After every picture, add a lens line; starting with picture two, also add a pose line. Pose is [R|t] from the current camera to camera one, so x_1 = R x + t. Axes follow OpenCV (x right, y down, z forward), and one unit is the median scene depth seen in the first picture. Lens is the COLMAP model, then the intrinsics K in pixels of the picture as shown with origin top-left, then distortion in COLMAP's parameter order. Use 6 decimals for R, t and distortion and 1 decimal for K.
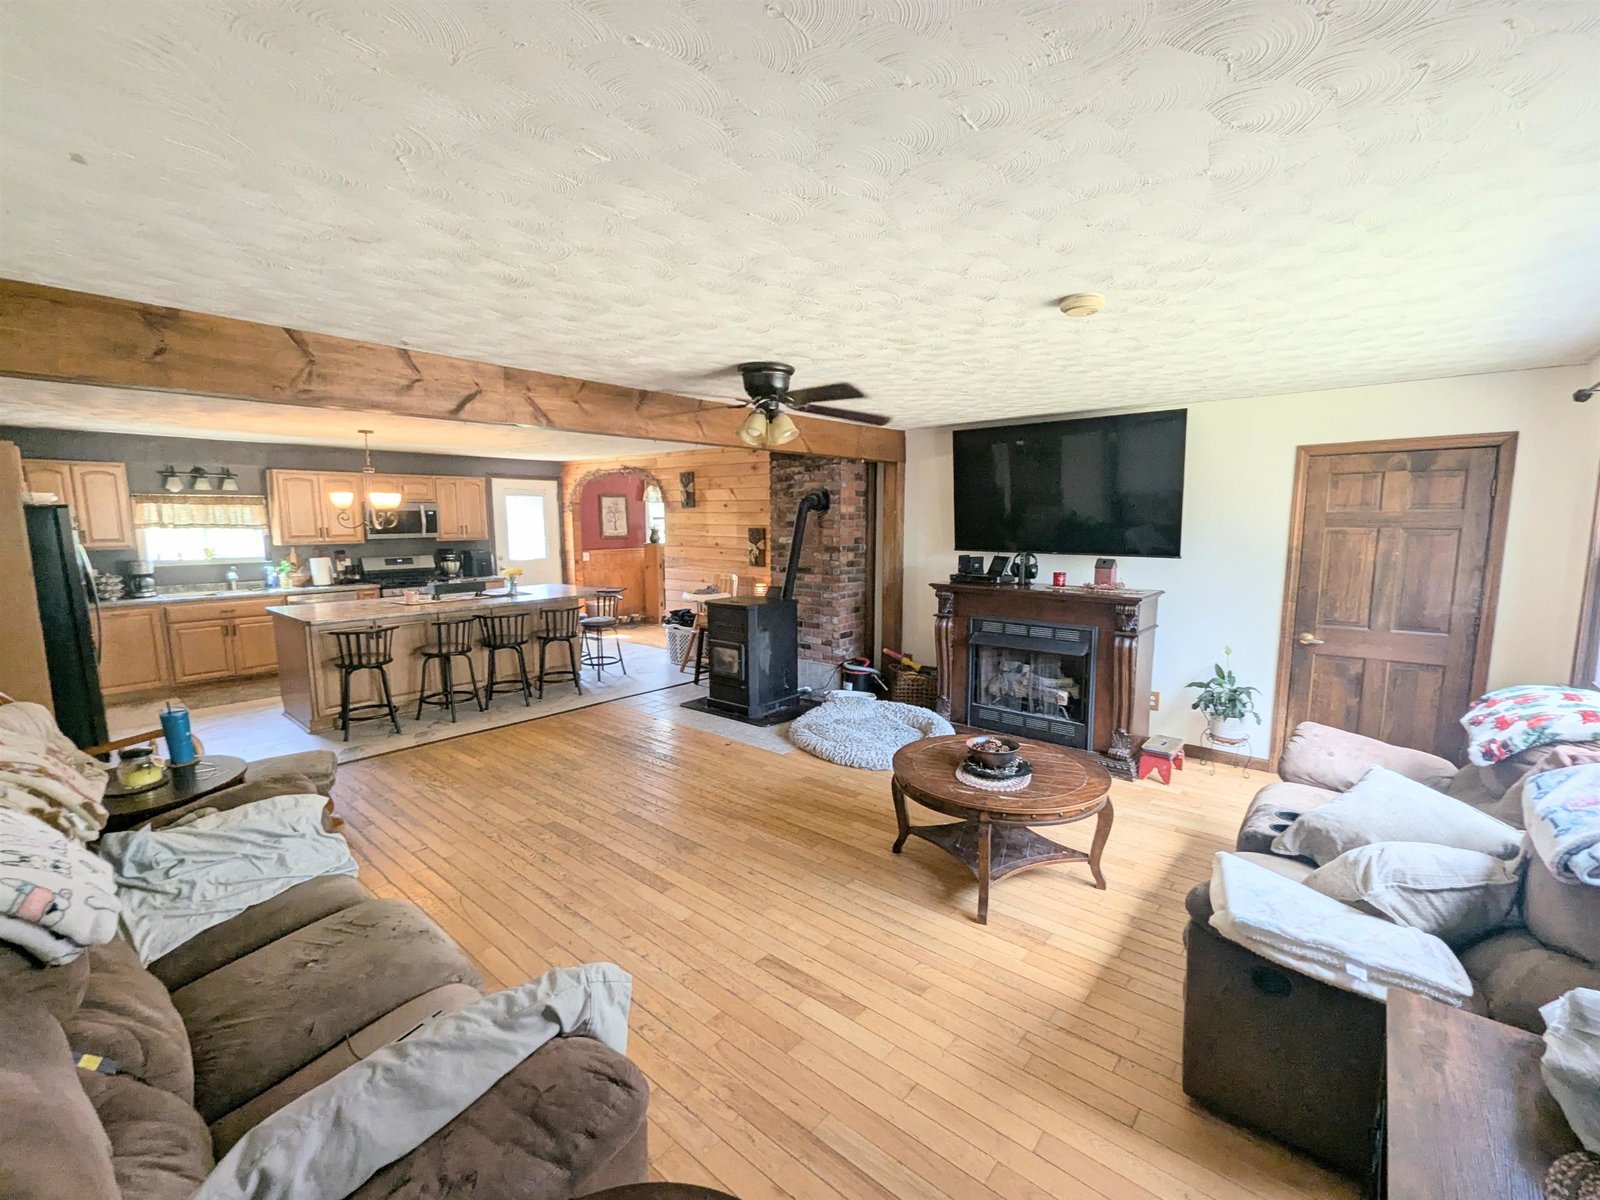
lens RADIAL K [[694.5, 0, 798.8], [0, 694.5, 607.8], [0, 0, 1]] dist [0.000837, 0.000273]
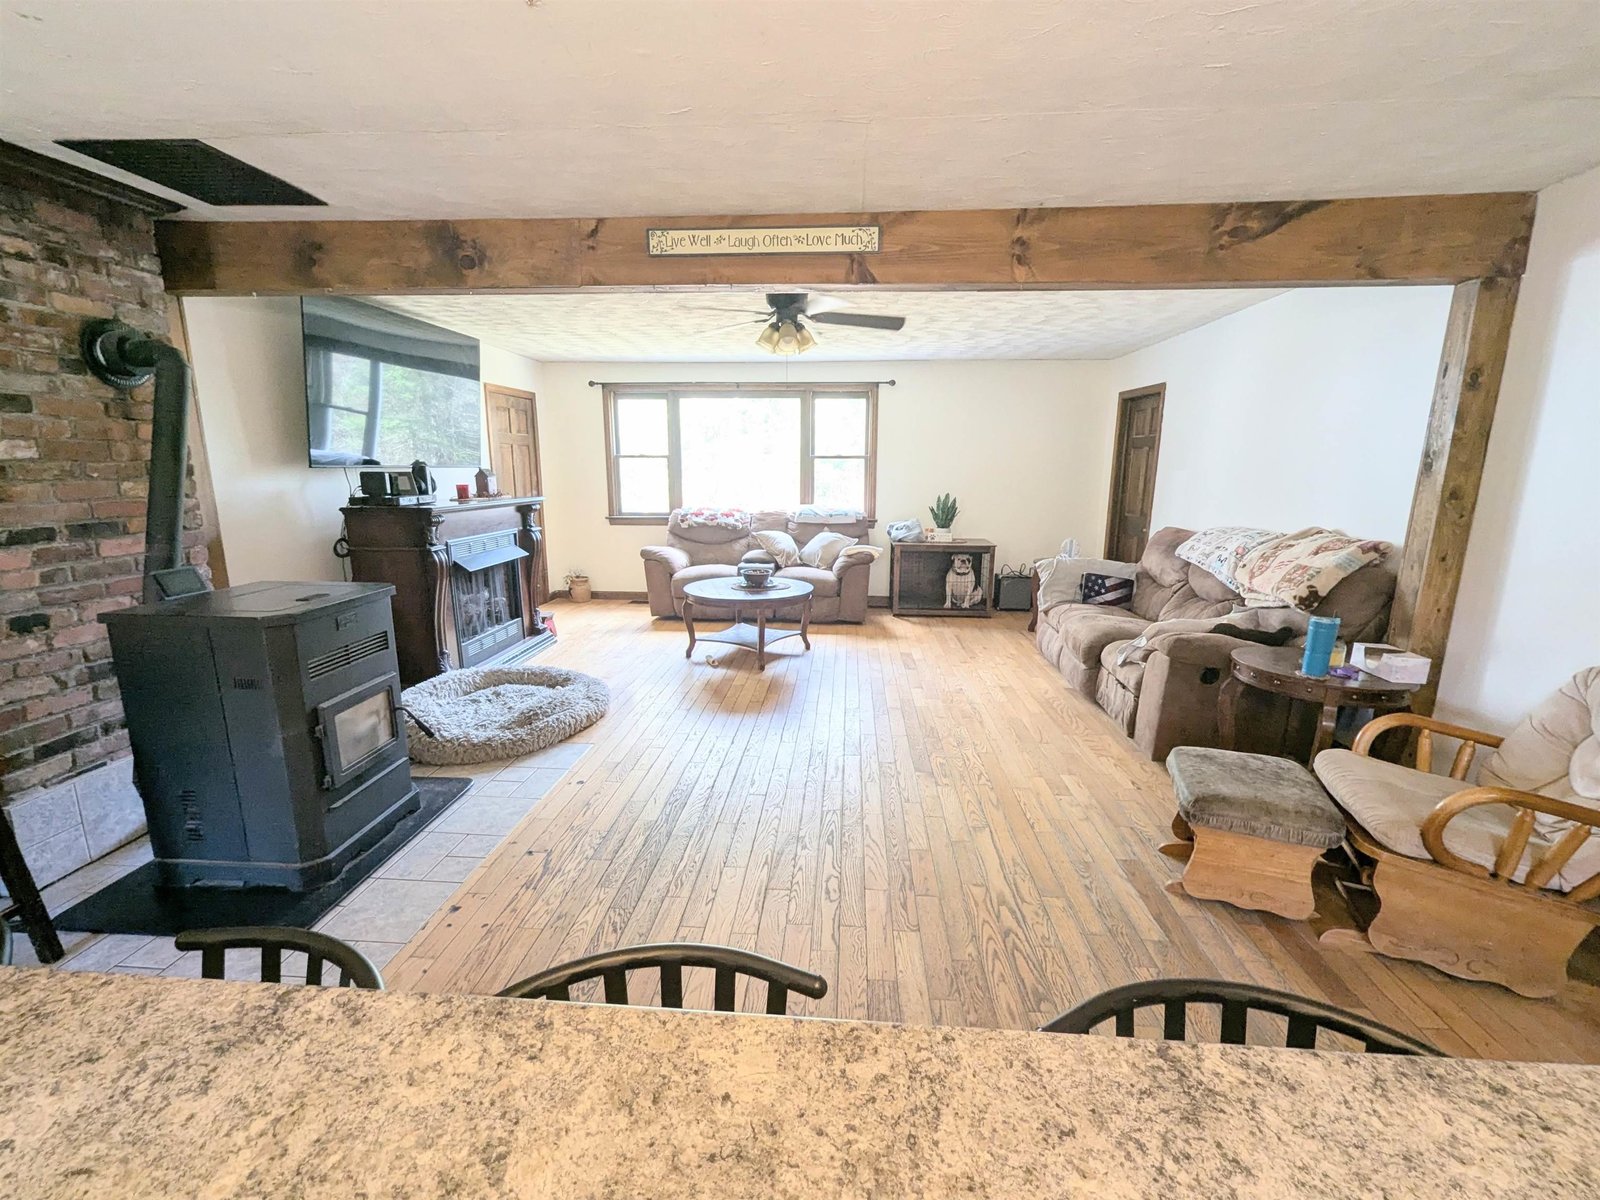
lens RADIAL K [[694.5, 0, 798.8], [0, 694.5, 607.8], [0, 0, 1]] dist [0.000837, 0.000273]
pose [[-0.597725, -0.160792, 0.785411, -0.557886], [0.099458, 0.957240, 0.271660, -0.081729], [-0.795508, 0.240493, -0.556175, 0.950408]]
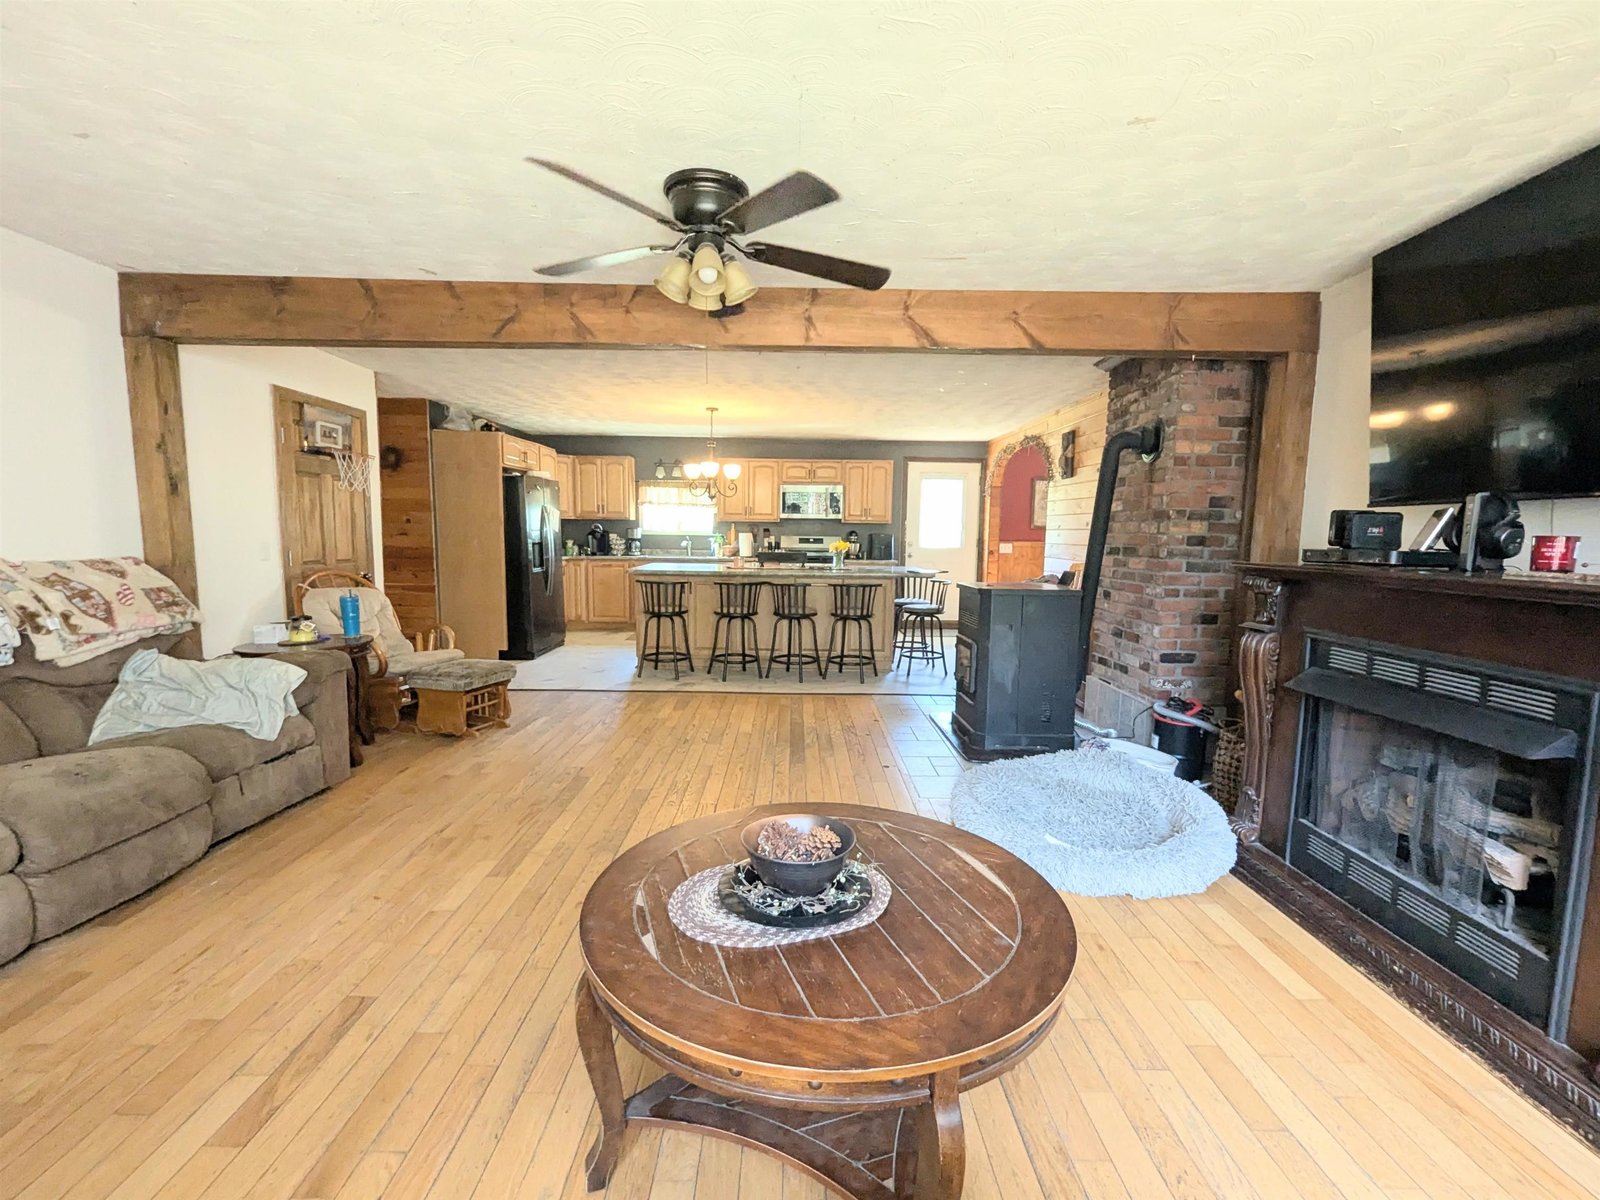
lens RADIAL K [[700.7, 0, 796.8], [0, 700.7, 609.8], [0, 0, 1]] dist [0.000168, -0.000176]
pose [[0.656866, 0.094083, -0.748115, 0.309355], [-0.113832, 0.993187, 0.024956, 0.020076], [0.745365, 0.068767, 0.663100, 0.352211]]
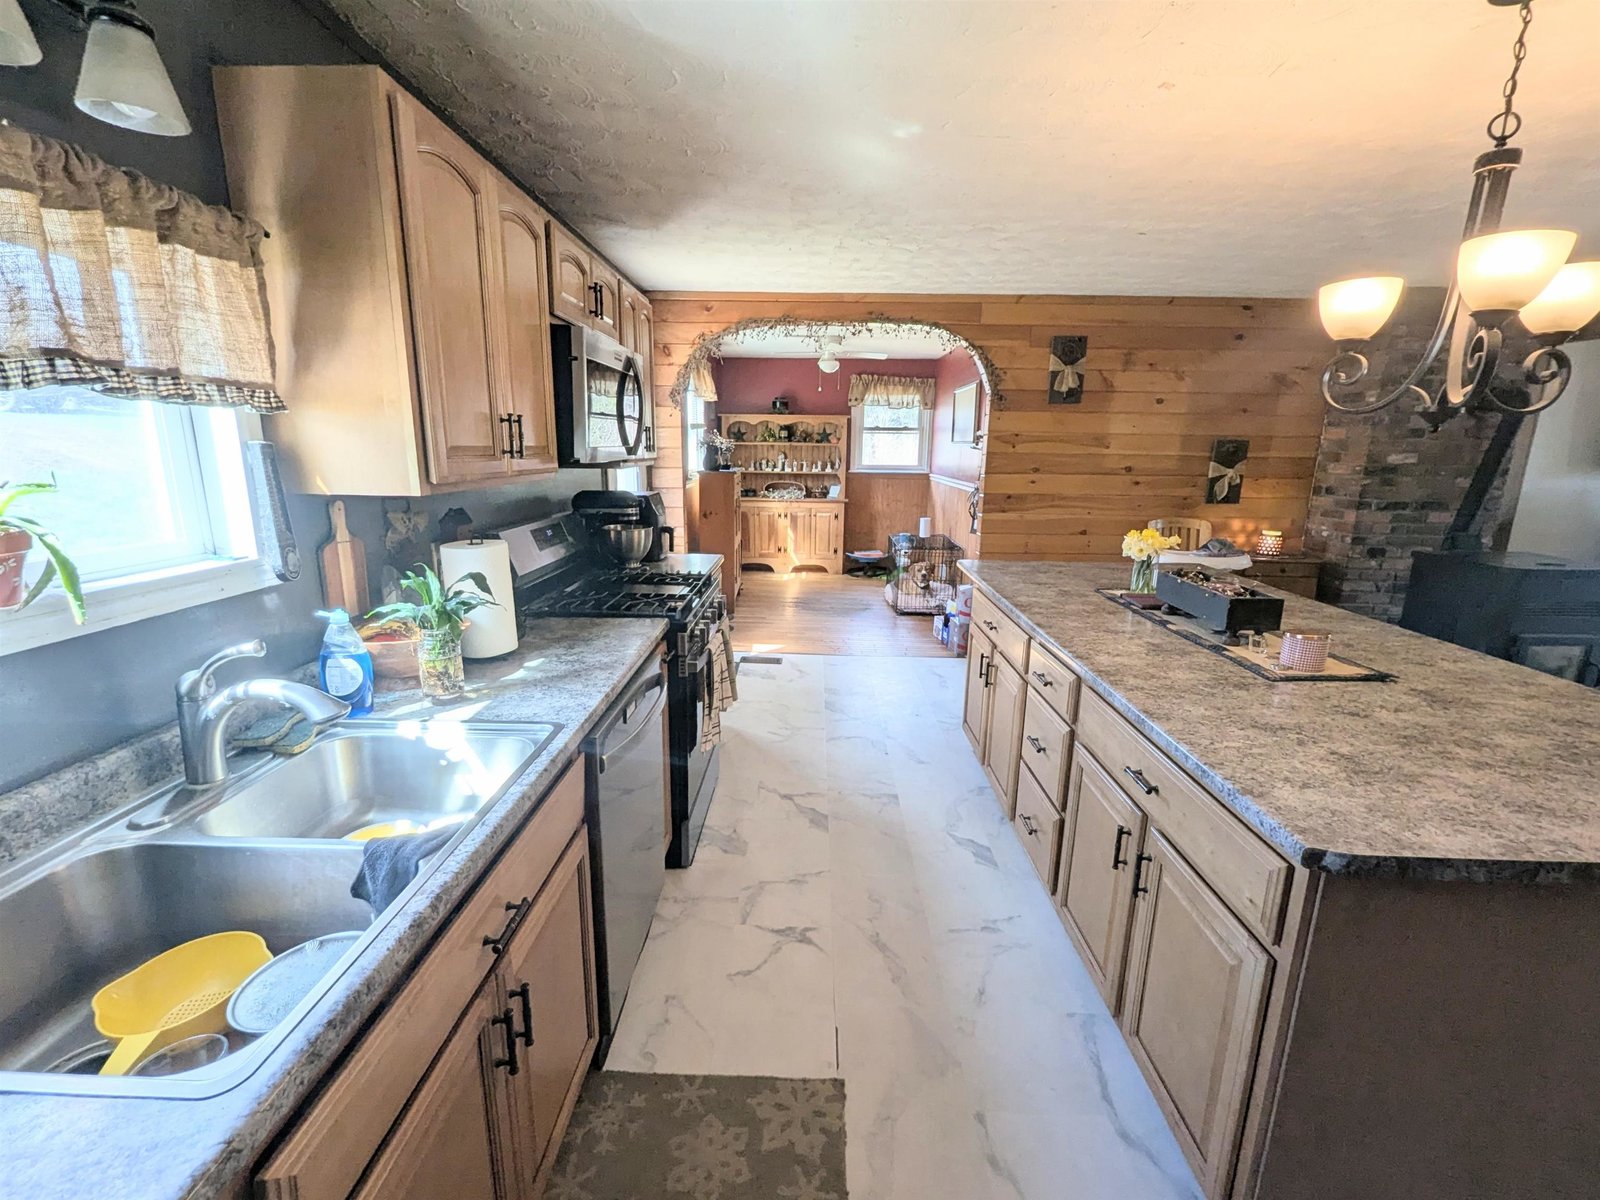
lens RADIAL K [[700.7, 0, 796.8], [0, 700.7, 609.8], [0, 0, 1]] dist [0.000168, -0.000176]
pose [[0.775294, -0.136456, 0.616684, -0.900399], [0.070967, 0.989020, 0.129625, -0.087824], [-0.627601, -0.056733, 0.776466, 0.891602]]
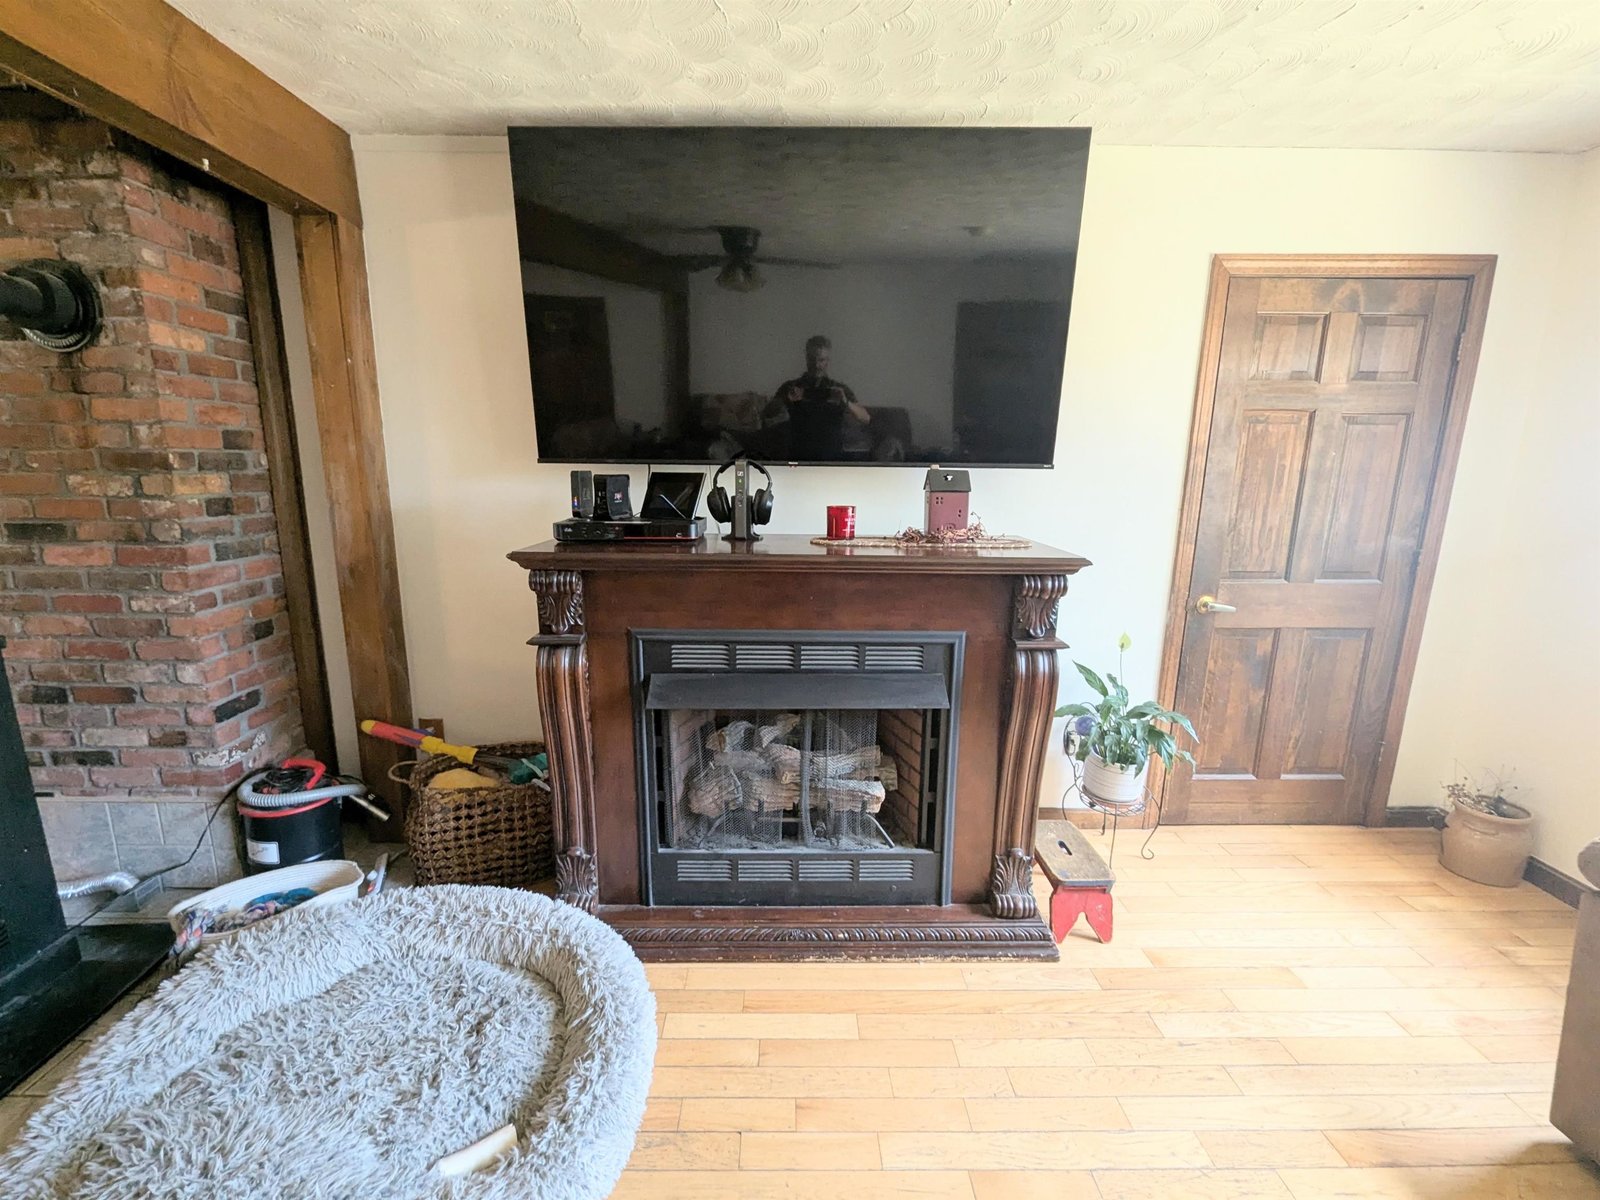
lens RADIAL K [[700.7, 0, 796.8], [0, 700.7, 609.8], [0, 0, 1]] dist [0.000168, -0.000176]
pose [[0.750340, -0.126387, 0.648858, 0.057882], [0.072879, 0.991385, 0.108829, -0.029283], [-0.657023, -0.034371, 0.753087, 0.548910]]
